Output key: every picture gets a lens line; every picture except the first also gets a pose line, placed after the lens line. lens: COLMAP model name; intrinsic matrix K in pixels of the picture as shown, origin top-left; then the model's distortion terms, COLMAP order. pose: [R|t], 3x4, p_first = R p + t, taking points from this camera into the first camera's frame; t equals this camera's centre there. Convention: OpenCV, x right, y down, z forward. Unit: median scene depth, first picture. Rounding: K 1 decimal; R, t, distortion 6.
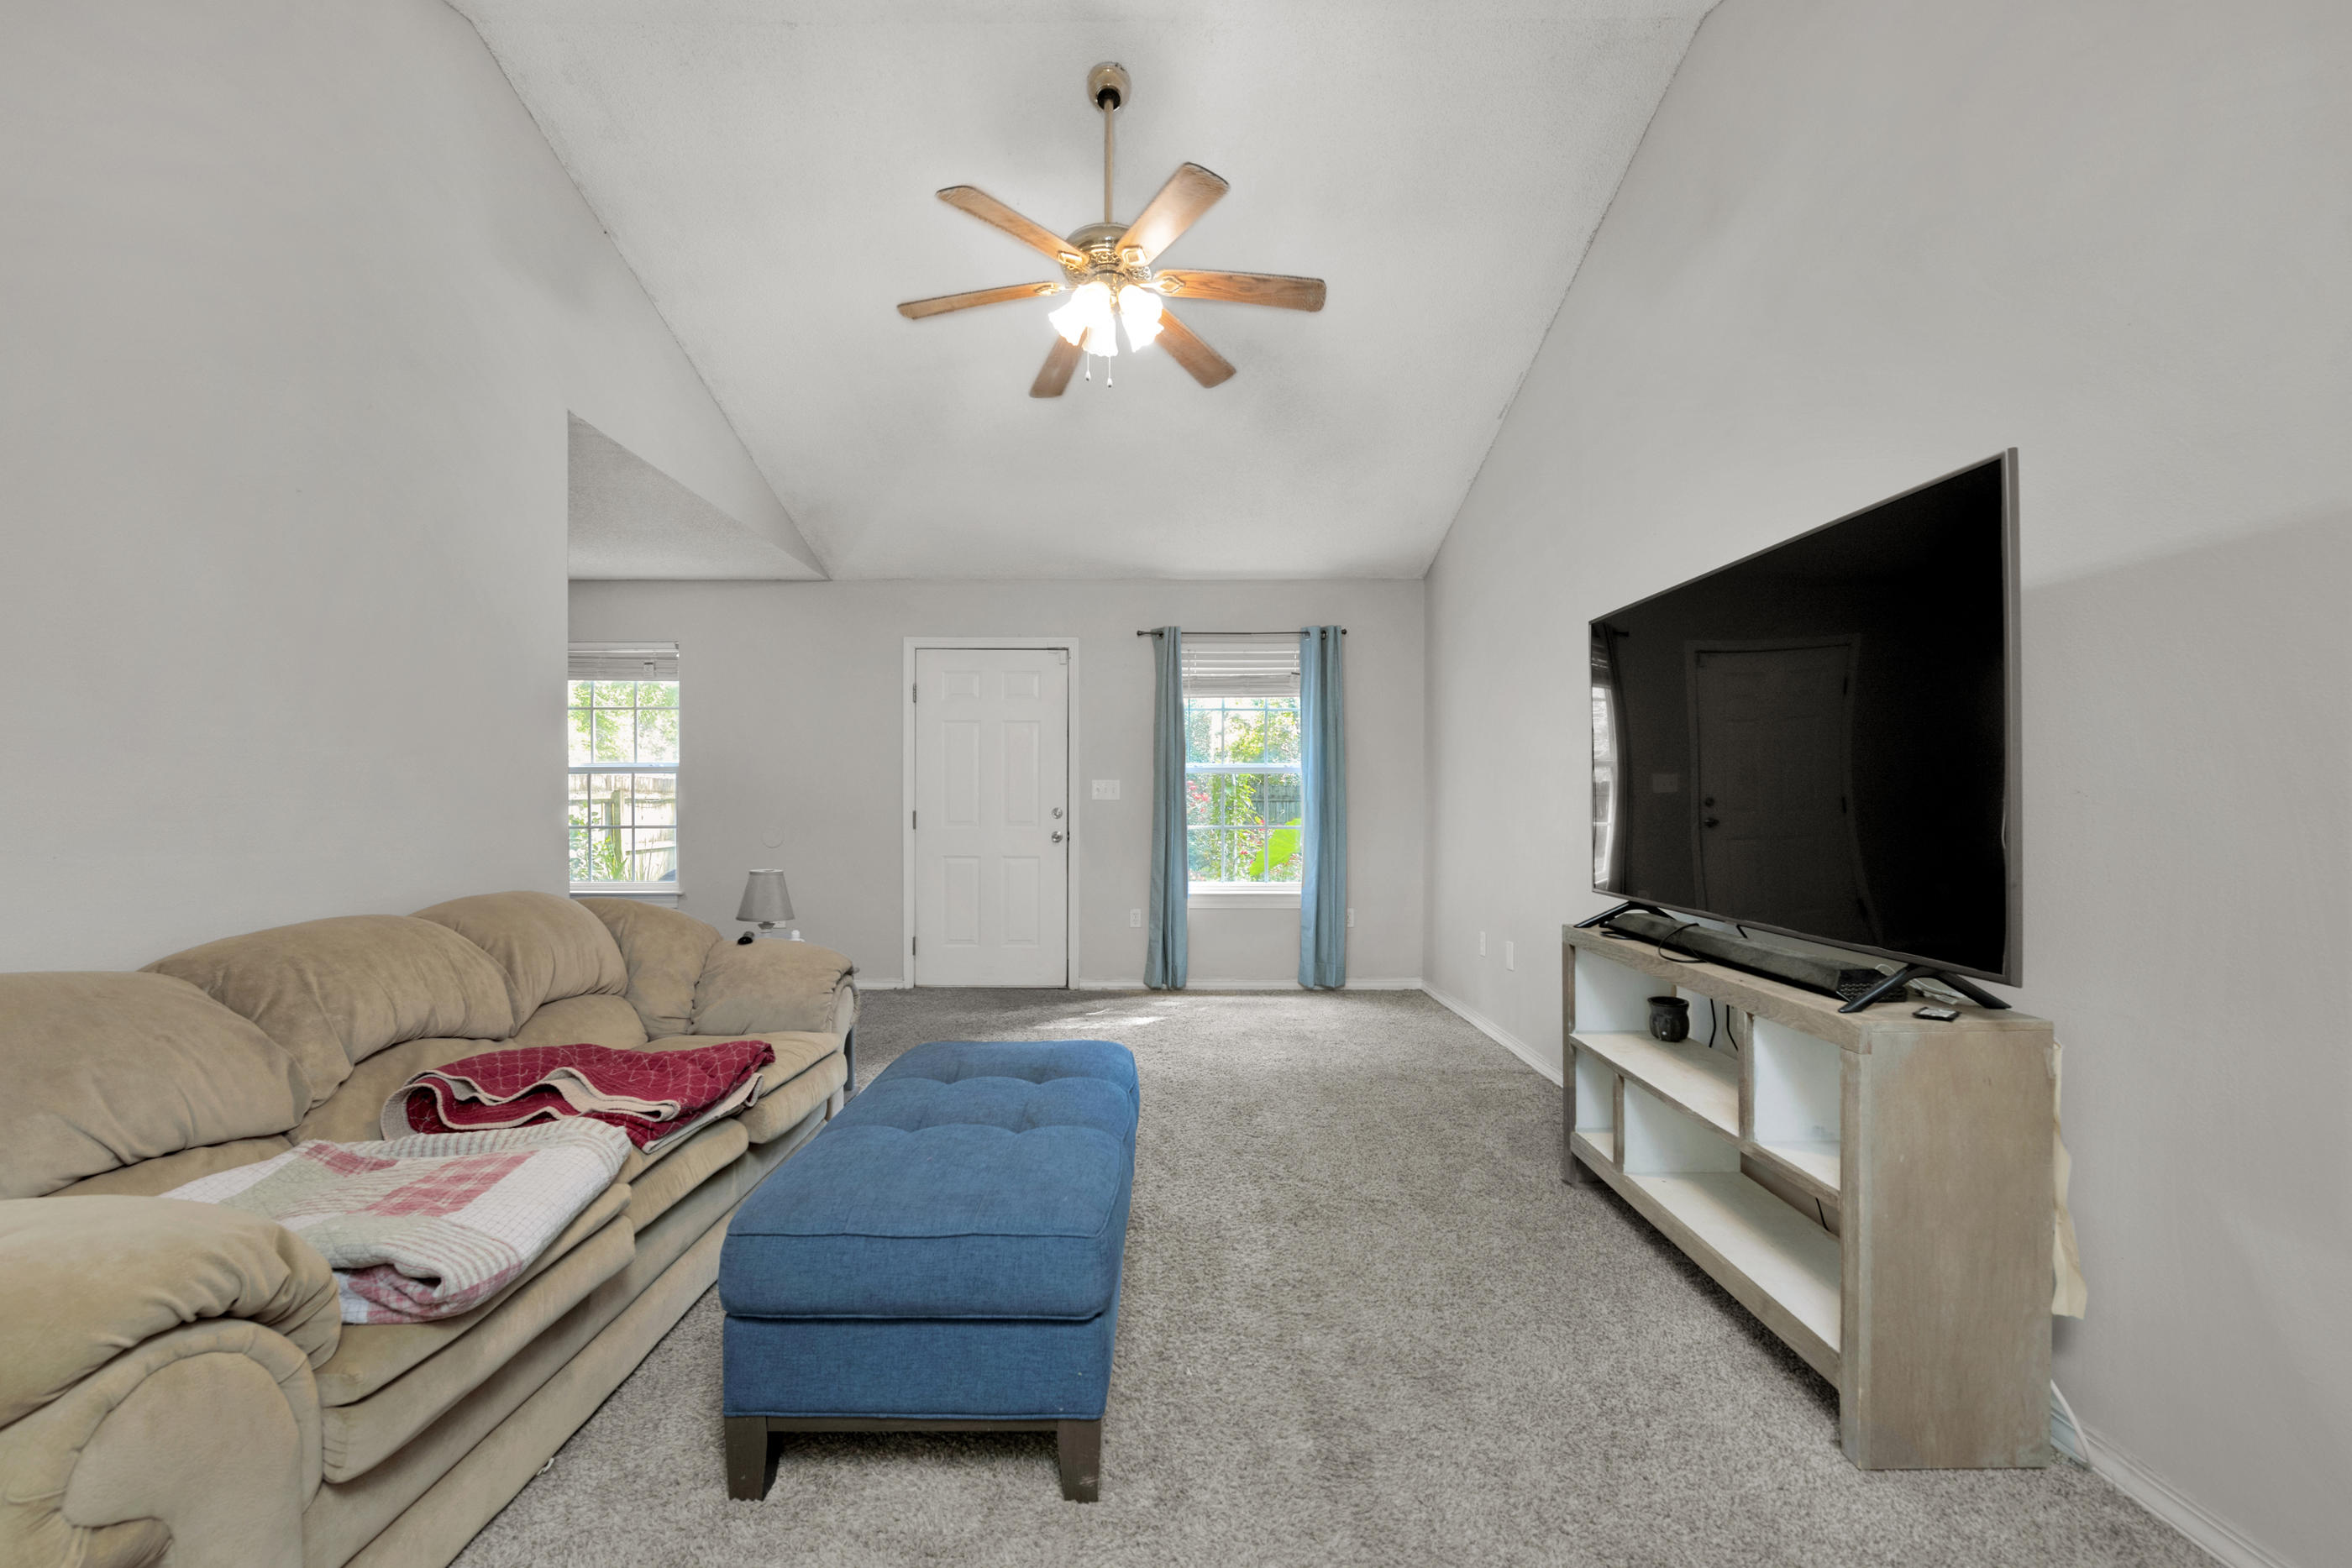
lens RADIAL K [[986.0, 0, 1083.9], [0, 986.0, 796.8], [0, 0, 1]] dist [0.000061, -0.007830]
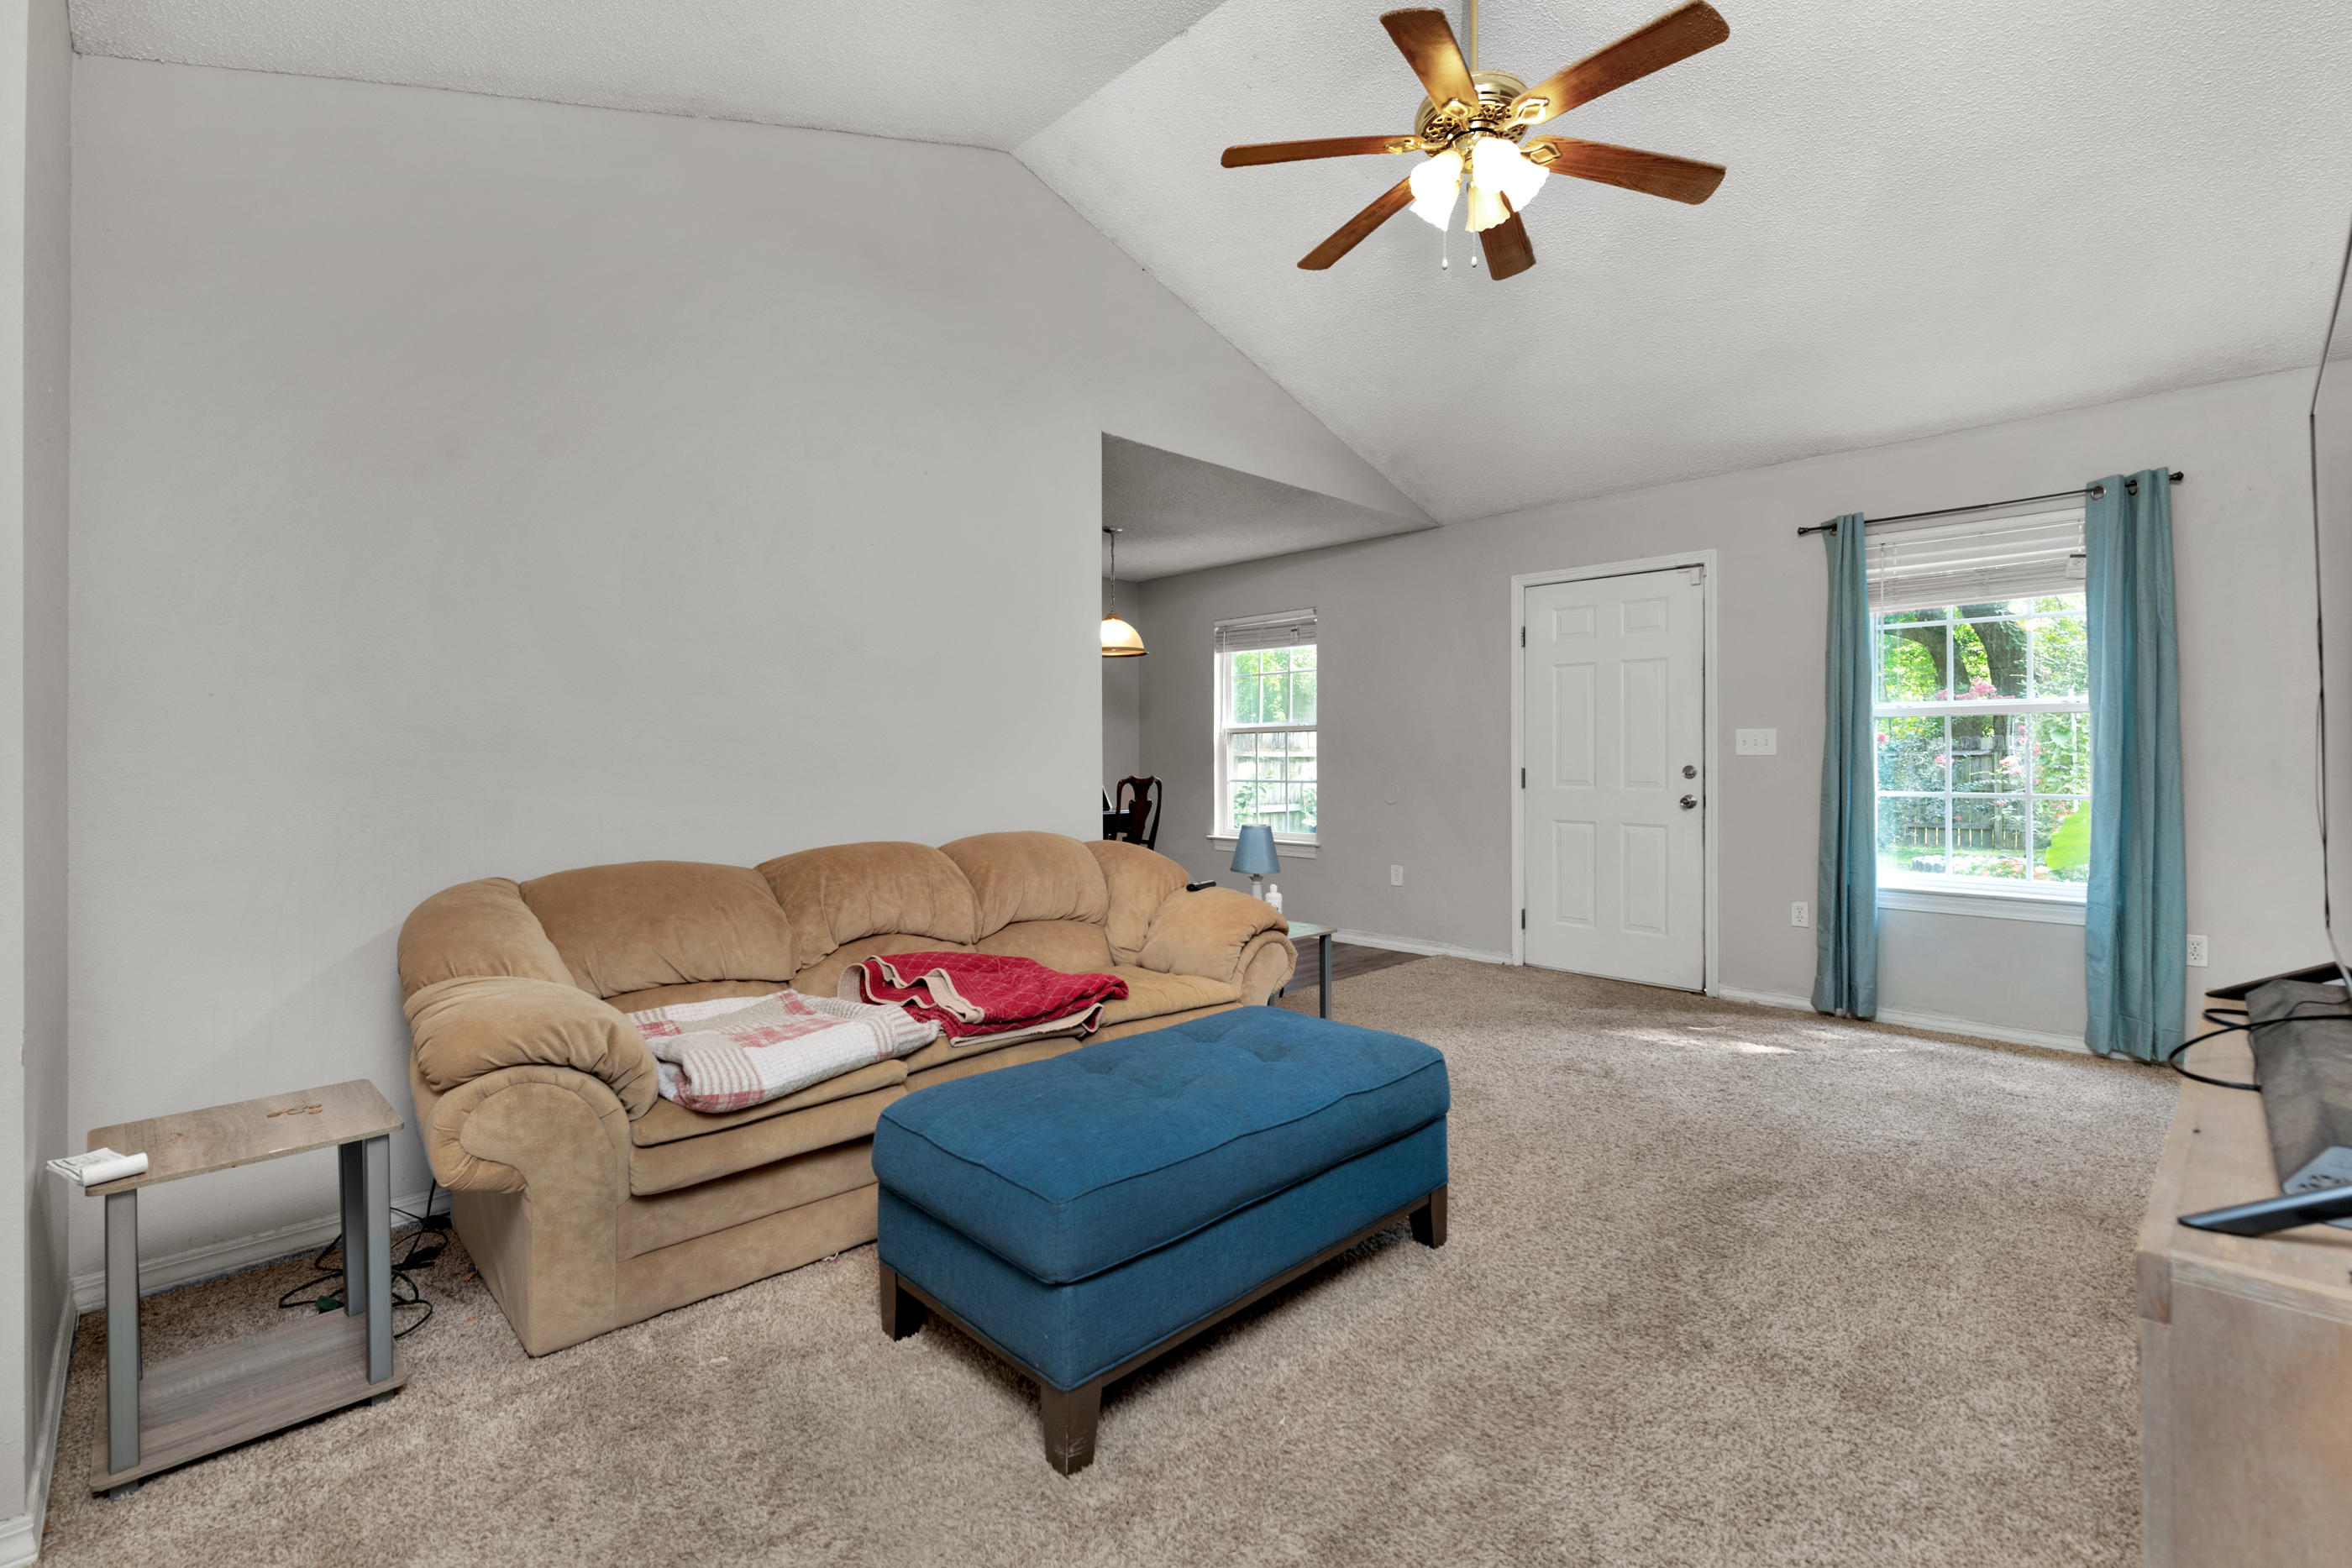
lens RADIAL K [[1033.2, 0, 1176.0], [0, 1033.2, 745.1], [0, 0, 1]] dist [0.000642, -0.000105]
pose [[0.705724, -0.010457, -0.708410, 0.281045], [0.006286, 0.999944, -0.008499, -0.000724], [0.708459, 0.001545, 0.705750, 0.118723]]
